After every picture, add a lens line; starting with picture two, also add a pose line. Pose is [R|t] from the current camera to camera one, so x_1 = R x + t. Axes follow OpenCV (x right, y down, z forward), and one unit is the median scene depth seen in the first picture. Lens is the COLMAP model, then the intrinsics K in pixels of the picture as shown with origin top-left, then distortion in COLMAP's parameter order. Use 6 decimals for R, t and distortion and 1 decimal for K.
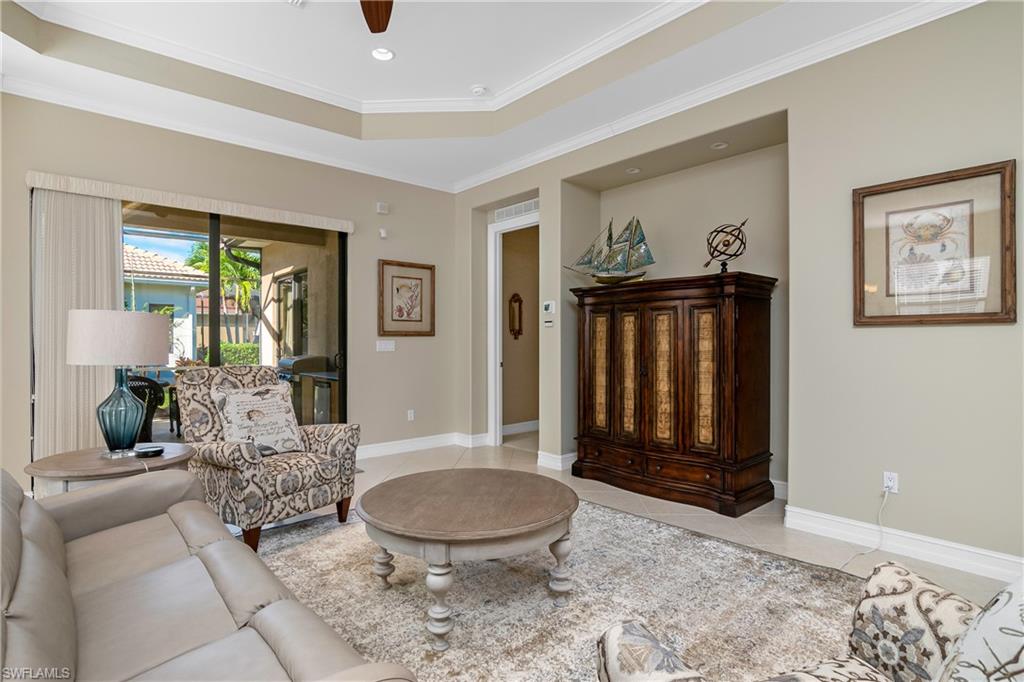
lens RADIAL K [[515.8, 0, 513.3], [0, 515.8, 338.7], [0, 0, 1]] dist [-0.026389, 0.005864]
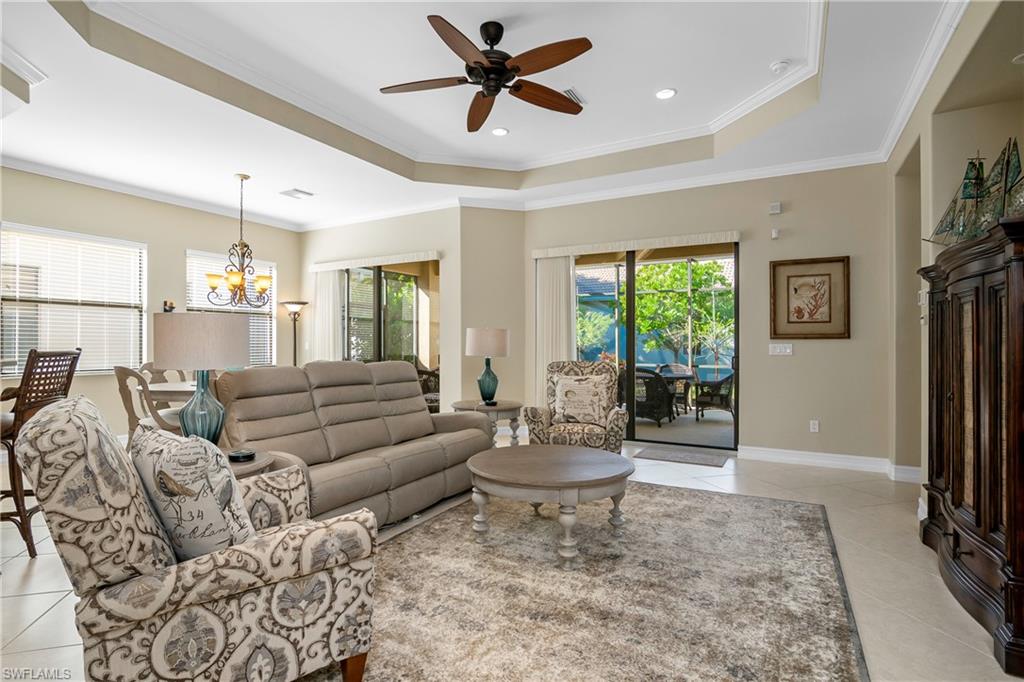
lens RADIAL K [[515.8, 0, 518.6], [0, 515.8, 340.4], [0, 0, 1]] dist [-0.026389, 0.005864]
pose [[0.322867, -0.005882, -0.946426, 0.690633], [0.000942, 0.999982, -0.005894, 0.003123], [0.946444, 0.001012, 0.322867, 0.306303]]
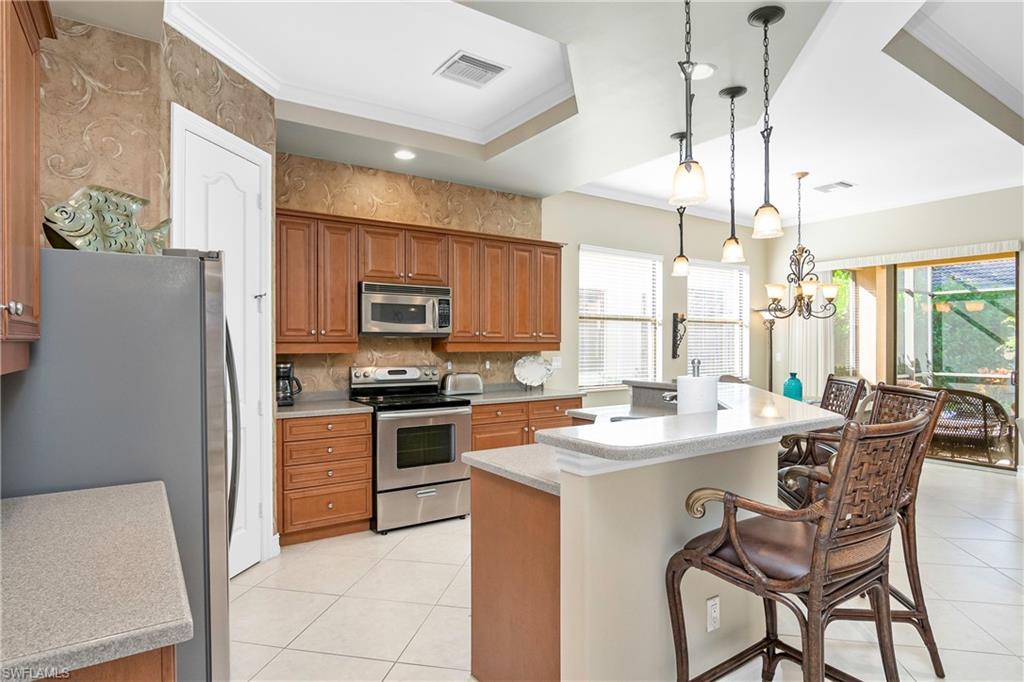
lens RADIAL K [[565.5, 0, 517.7], [0, 565.5, 349.3], [0, 0, 1]] dist [-0.021843, 0.007321]
pose [[-0.119177, 0.010230, -0.992820, 0.595839], [0.004814, 0.999941, 0.009726, -0.038176], [0.992861, -0.003620, -0.119219, -0.485075]]
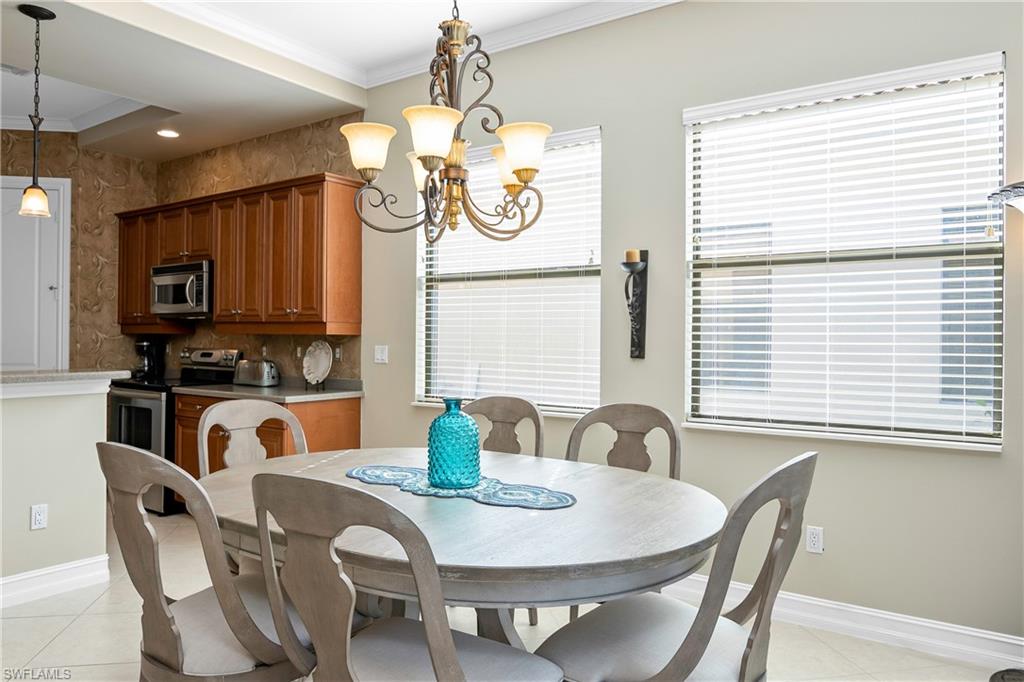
lens RADIAL K [[704.5, 0, 512.1], [0, 704.5, 341.4], [0, 0, 1]] dist [-0.040462, 0.014765]
pose [[-0.971667, -0.006603, -0.236263, -0.784520], [-0.007042, 0.999975, 0.001013, -0.012639], [0.236250, 0.002648, -0.971689, 0.614121]]
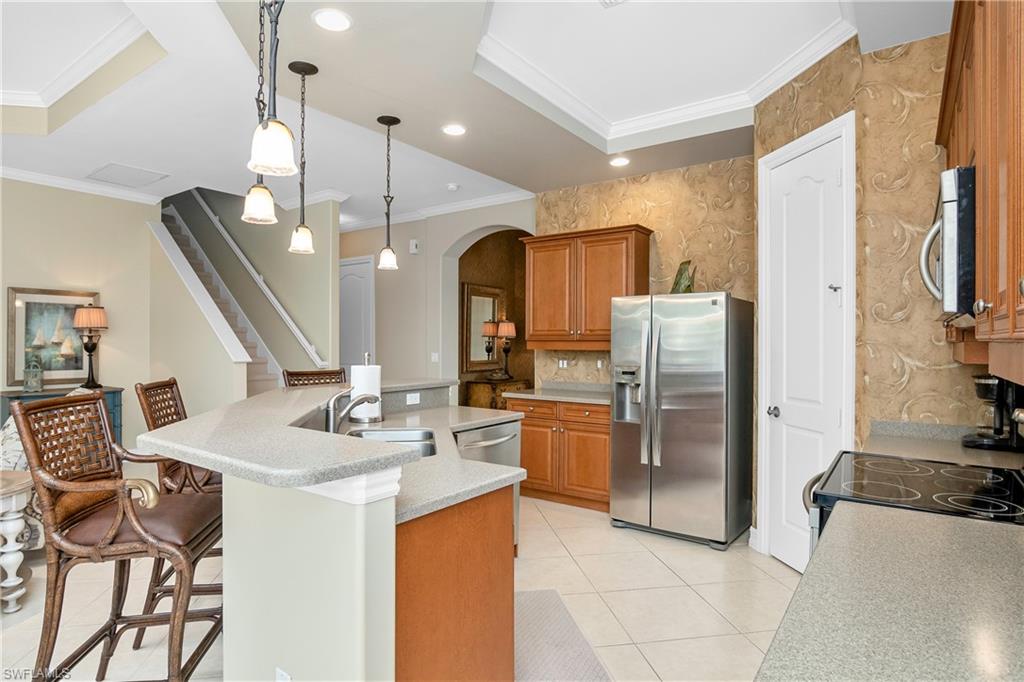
lens RADIAL K [[565.5, 0, 505.9], [0, 565.5, 341.6], [0, 0, 1]] dist [-0.021843, 0.007321]
pose [[-0.214474, -0.001323, 0.976729, -0.843091], [-0.005072, 0.999987, 0.000241, -0.040395], [-0.976717, -0.004902, -0.214478, -0.391576]]
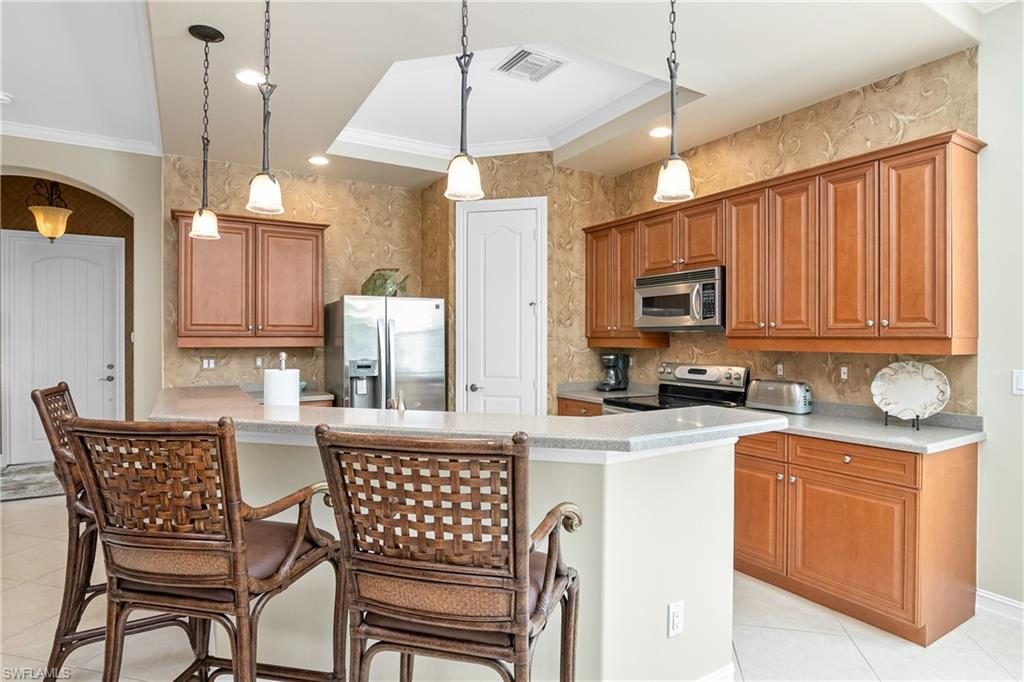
lens RADIAL K [[543.8, 0, 509.3], [0, 543.8, 339.8], [0, 0, 1]] dist [-0.028554, 0.000259]
pose [[-0.982935, -0.001343, 0.183948, -0.371920], [-0.001161, 0.999999, 0.001094, -0.038493], [-0.183950, 0.000862, -0.982935, 0.153721]]
